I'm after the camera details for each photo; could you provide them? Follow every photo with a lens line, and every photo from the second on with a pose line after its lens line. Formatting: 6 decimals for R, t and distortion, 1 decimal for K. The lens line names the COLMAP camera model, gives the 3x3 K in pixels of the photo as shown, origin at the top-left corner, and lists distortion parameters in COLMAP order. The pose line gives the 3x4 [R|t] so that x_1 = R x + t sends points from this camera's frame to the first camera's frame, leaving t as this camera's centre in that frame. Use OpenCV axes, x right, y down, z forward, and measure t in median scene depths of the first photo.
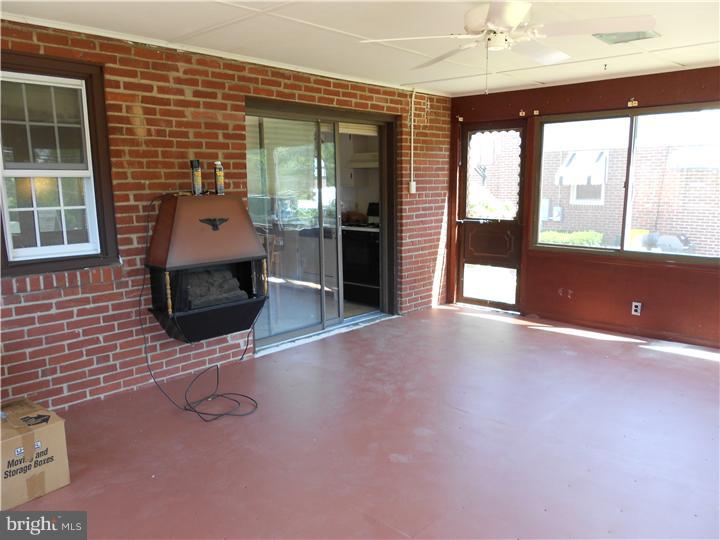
lens RADIAL K [[553.2, 0, 362.8], [0, 553.2, 277.3], [0, 0, 1]] dist [-0.002466, 0.000145]
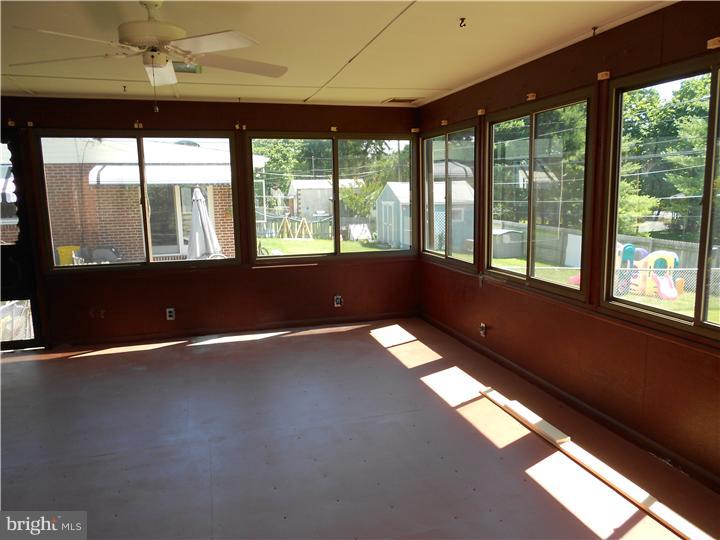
lens RADIAL K [[511.5, 0, 360.0], [0, 511.5, 270.0], [0, 0, 1]] dist [0.001900, 0.000704]
pose [[0.517285, -0.130385, 0.845823, -0.154846], [0.161094, 0.985494, 0.053394, -0.022470], [-0.840515, 0.108637, 0.530785, 0.140057]]
